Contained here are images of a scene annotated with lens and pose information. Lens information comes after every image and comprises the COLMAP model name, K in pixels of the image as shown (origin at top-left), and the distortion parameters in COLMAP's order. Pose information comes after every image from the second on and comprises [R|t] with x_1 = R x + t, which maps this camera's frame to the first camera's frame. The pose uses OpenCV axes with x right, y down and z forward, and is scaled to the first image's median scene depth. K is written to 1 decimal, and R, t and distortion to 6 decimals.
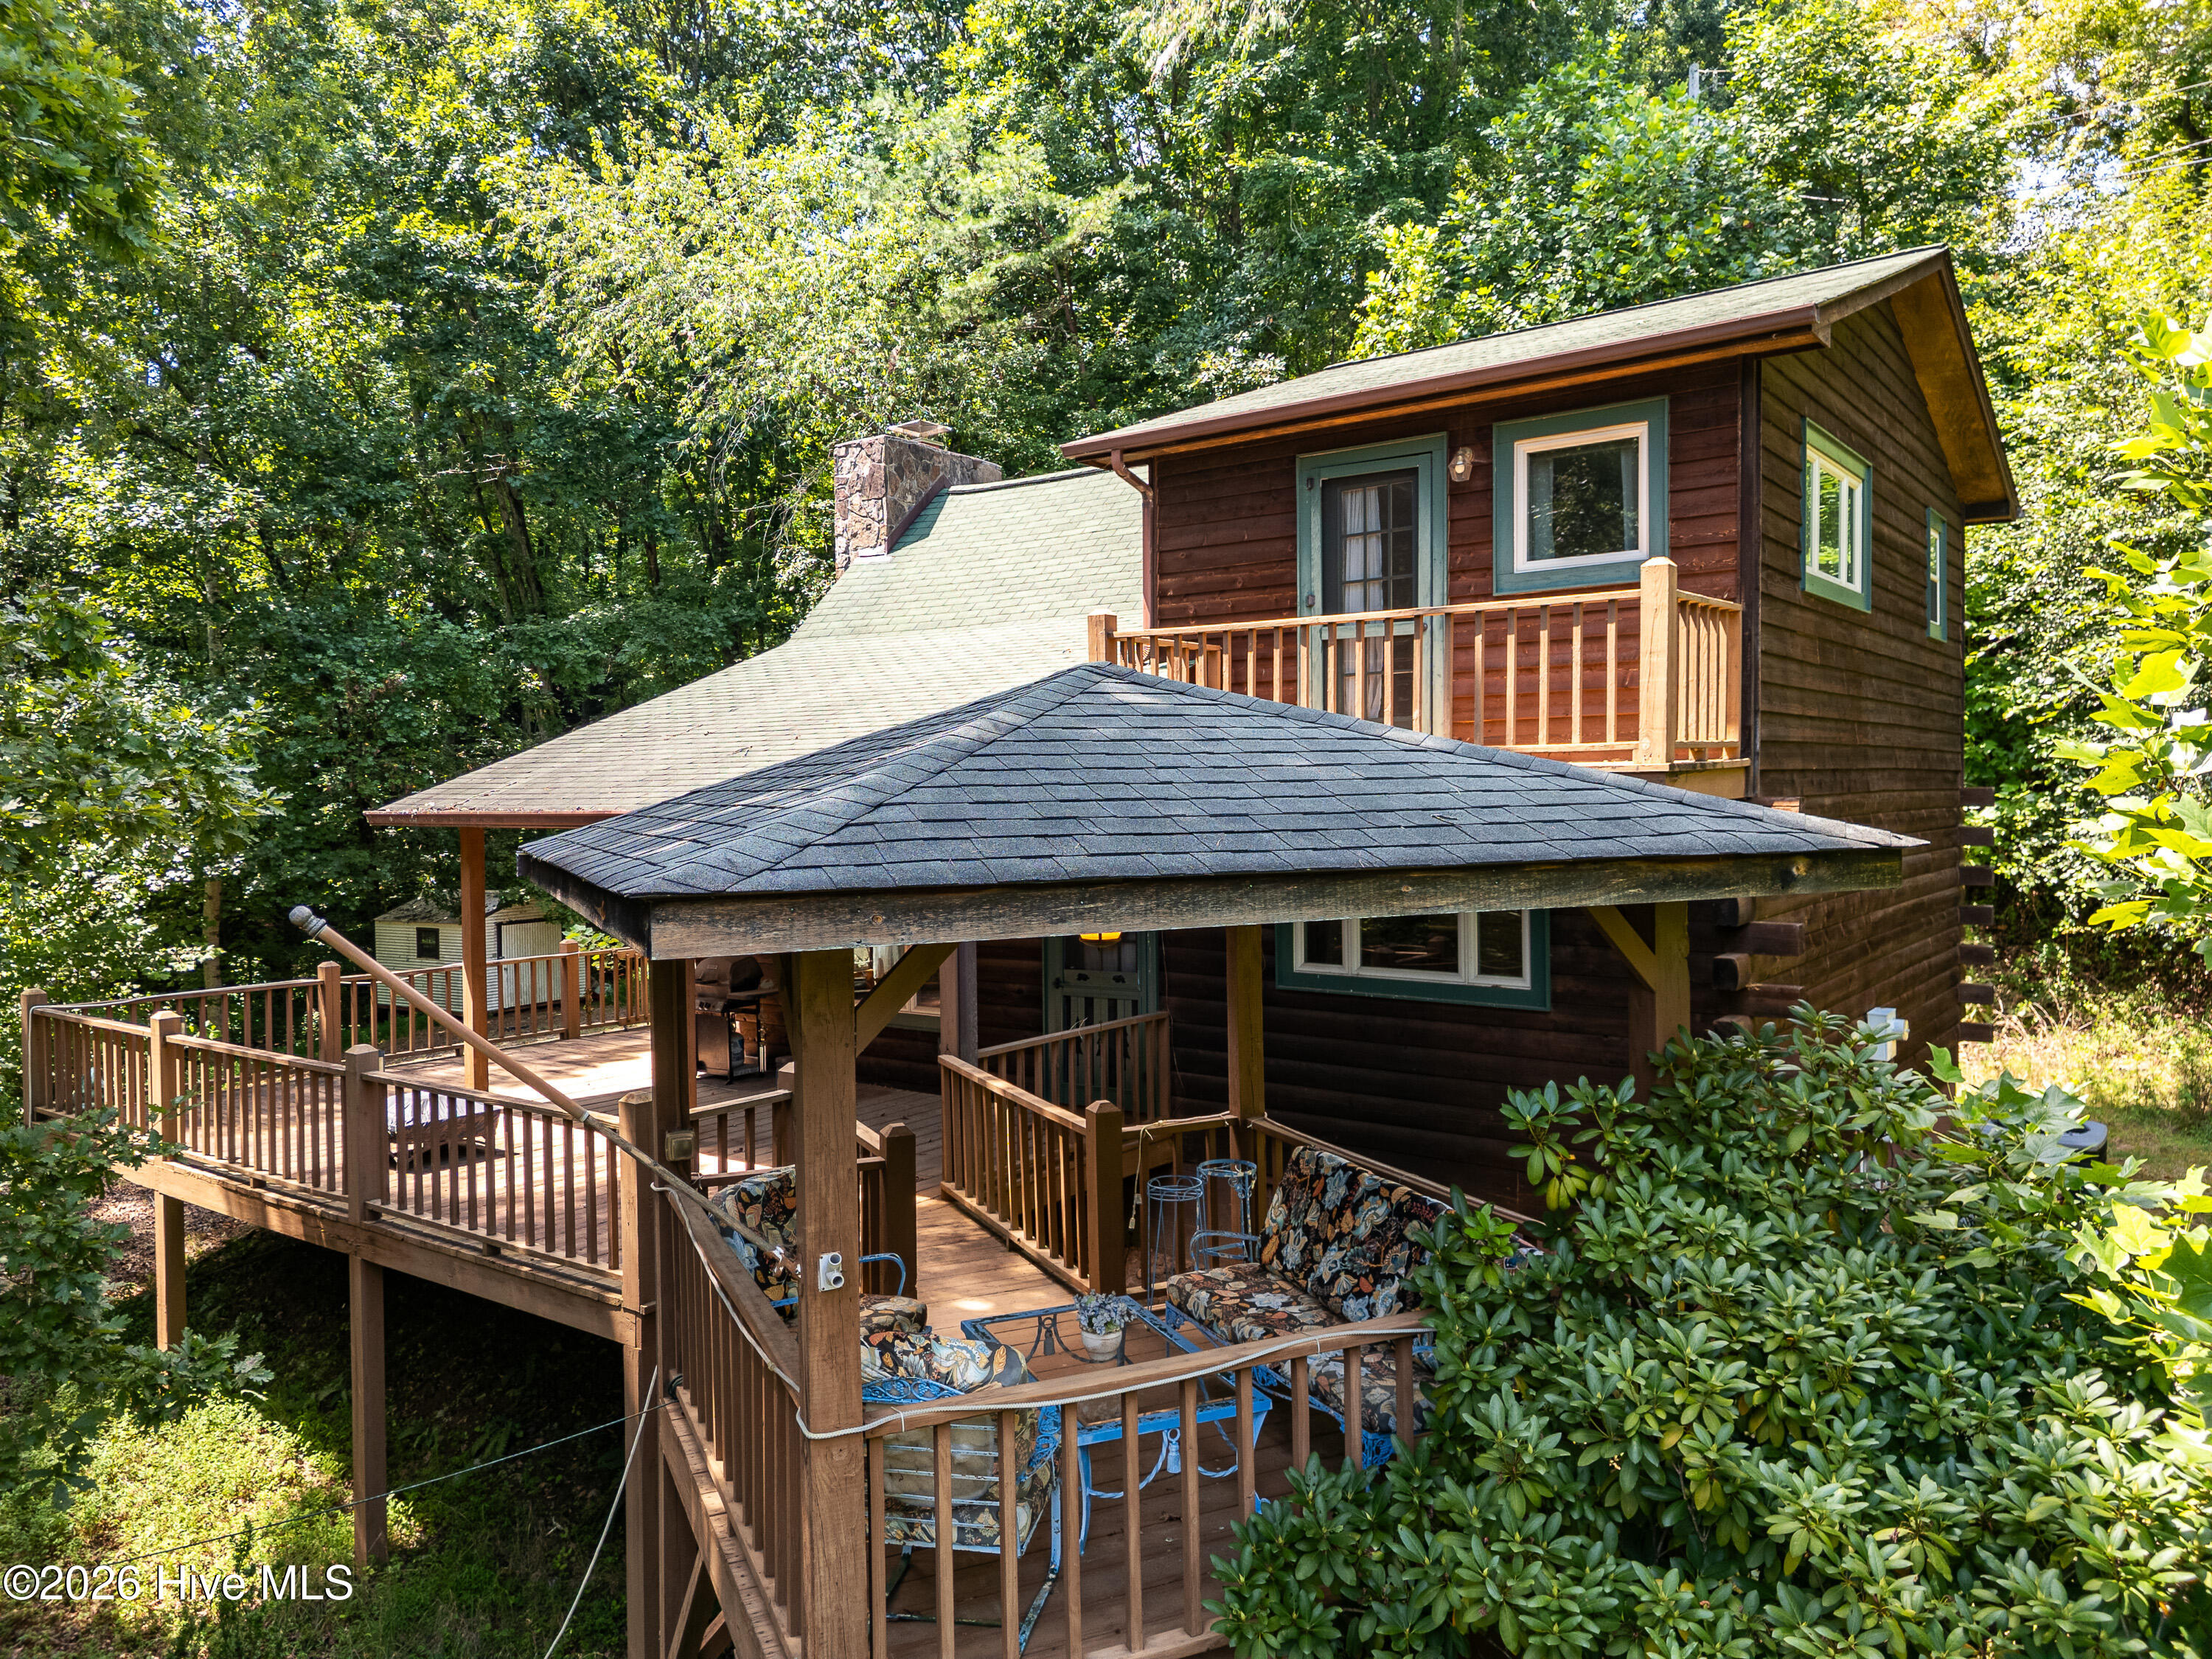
lens RADIAL K [[1542.9, 0, 1110.4], [0, 1542.9, 830.7], [0, 0, 1]] dist [0.015386, 0.004088]
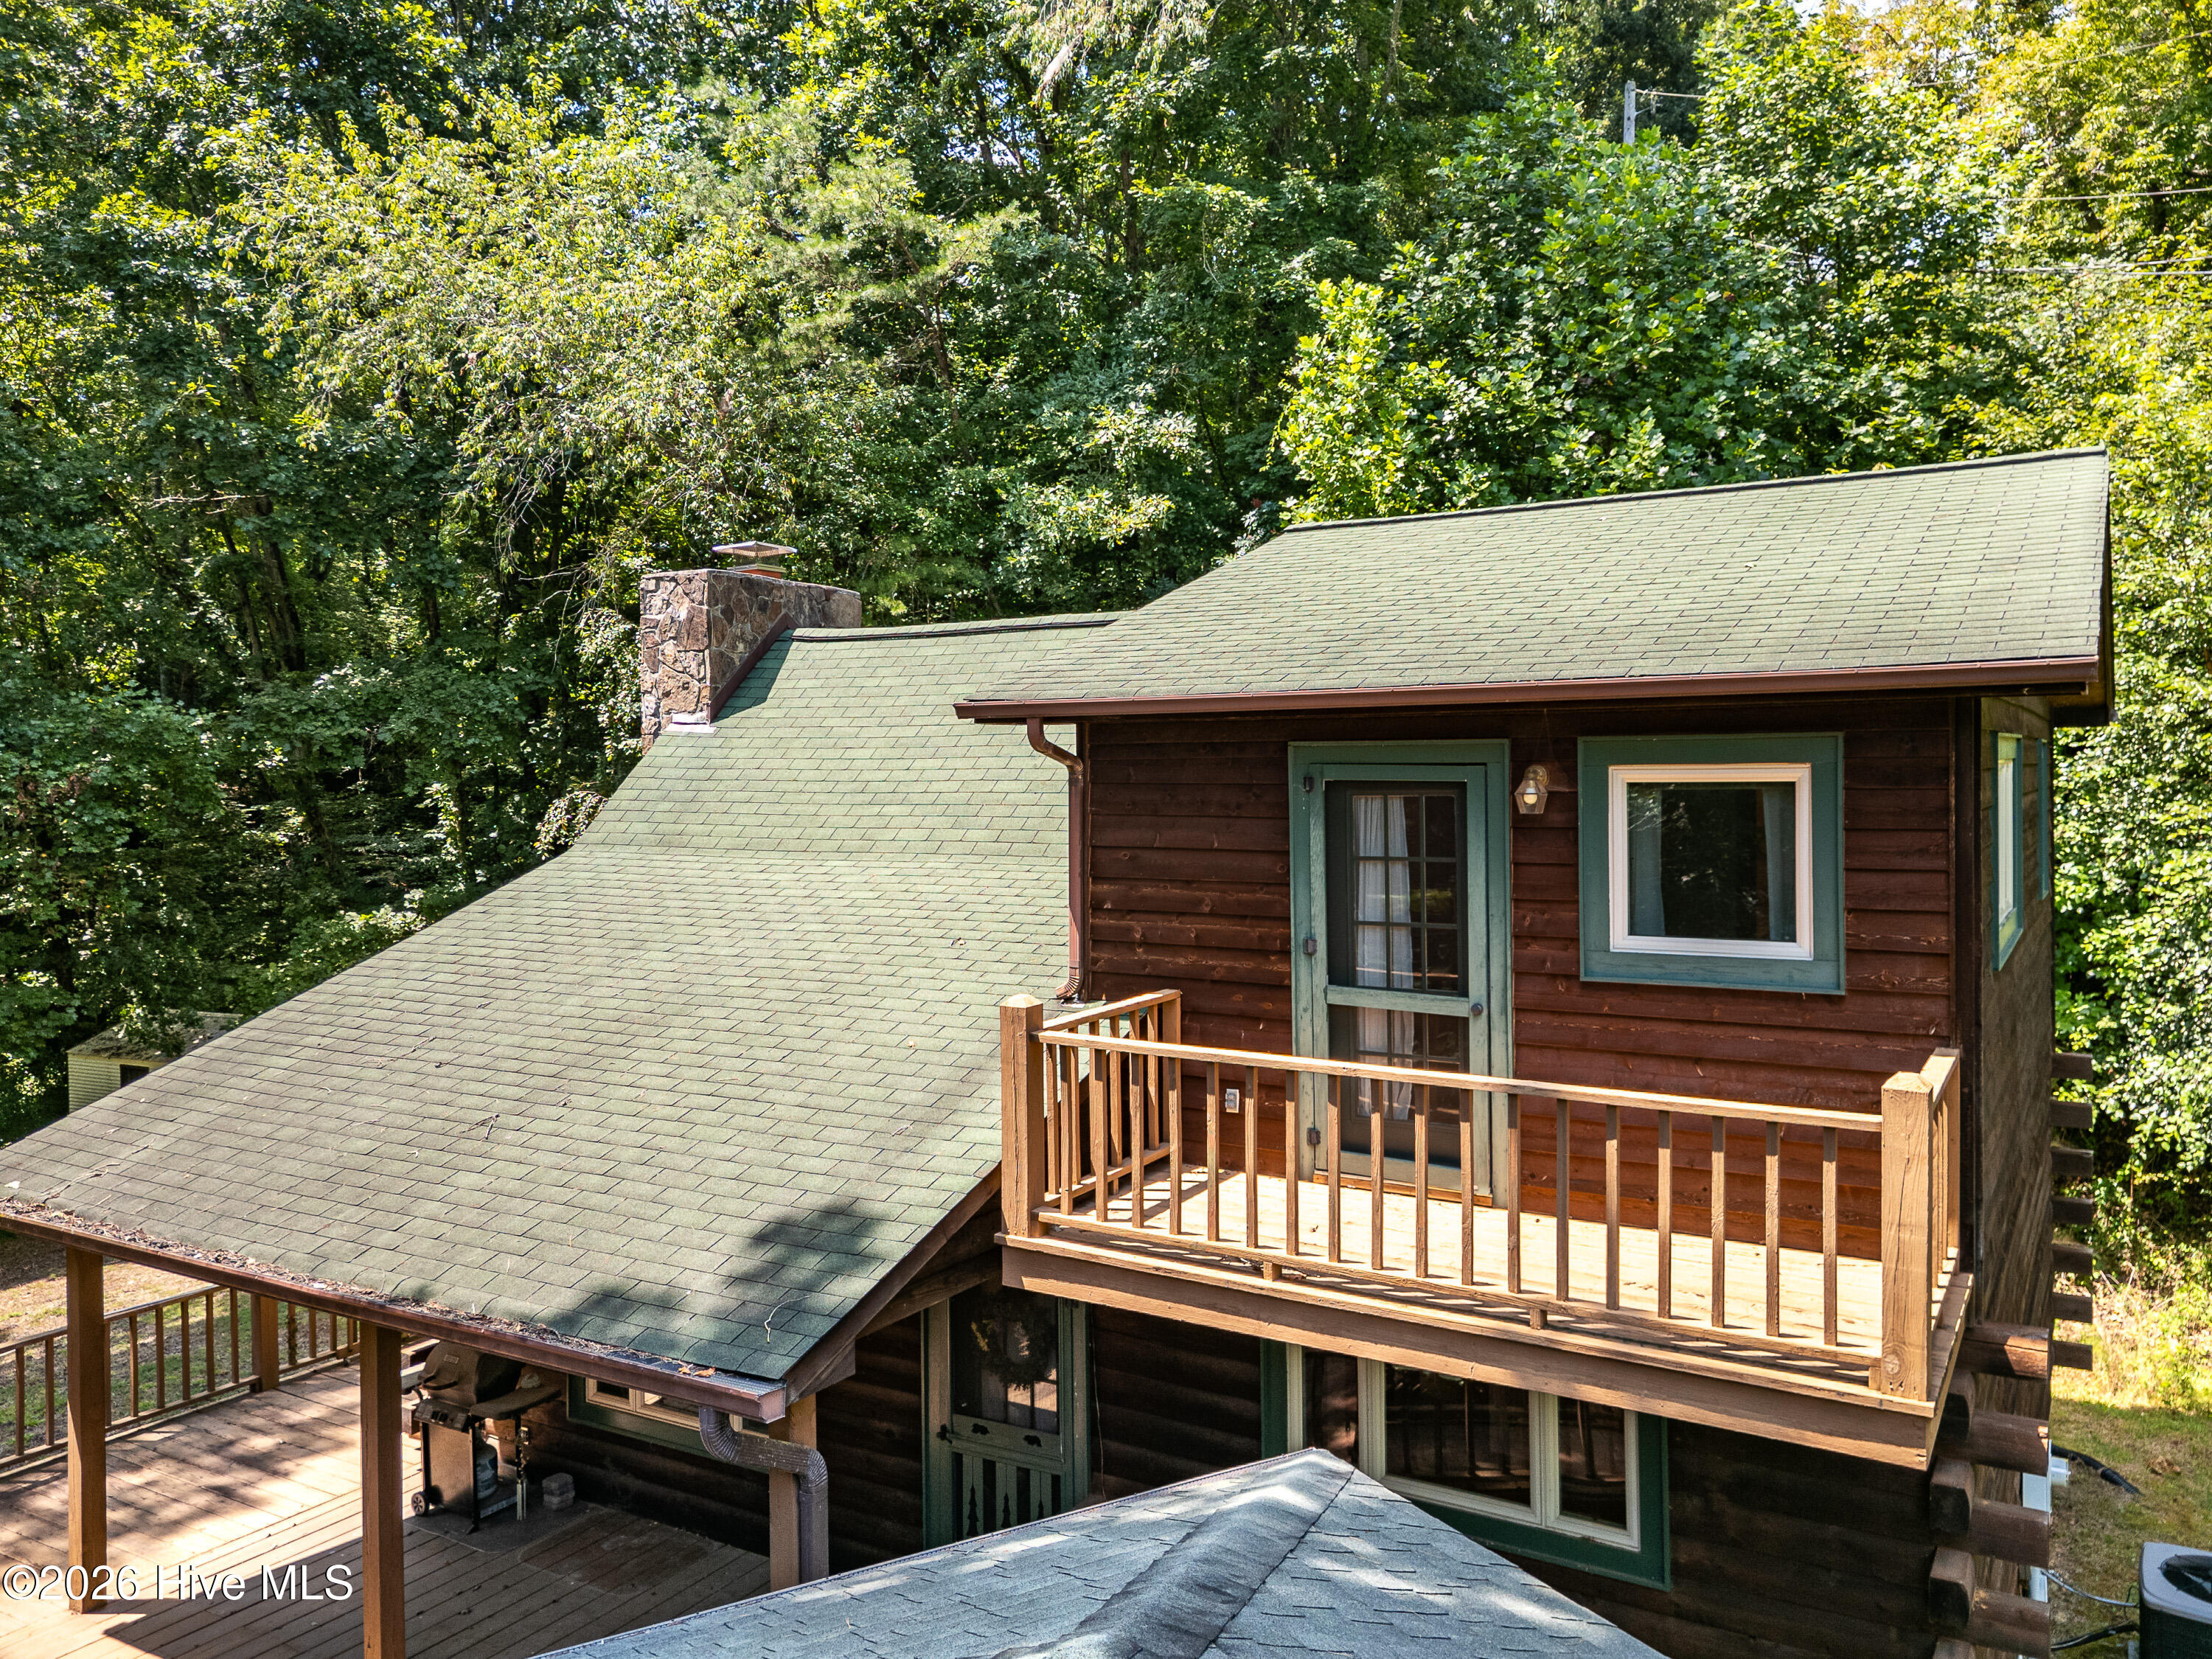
lens RADIAL K [[1651.4, 0, 1153.3], [0, 1651.4, 809.1], [0, 0, 1]] dist [0.031524, -0.030457]
pose [[0.993964, 0.000526, 0.109703, -0.010324], [0.000568, 0.999950, -0.009941, -0.083764], [-0.109702, 0.009943, 0.993915, 0.102383]]
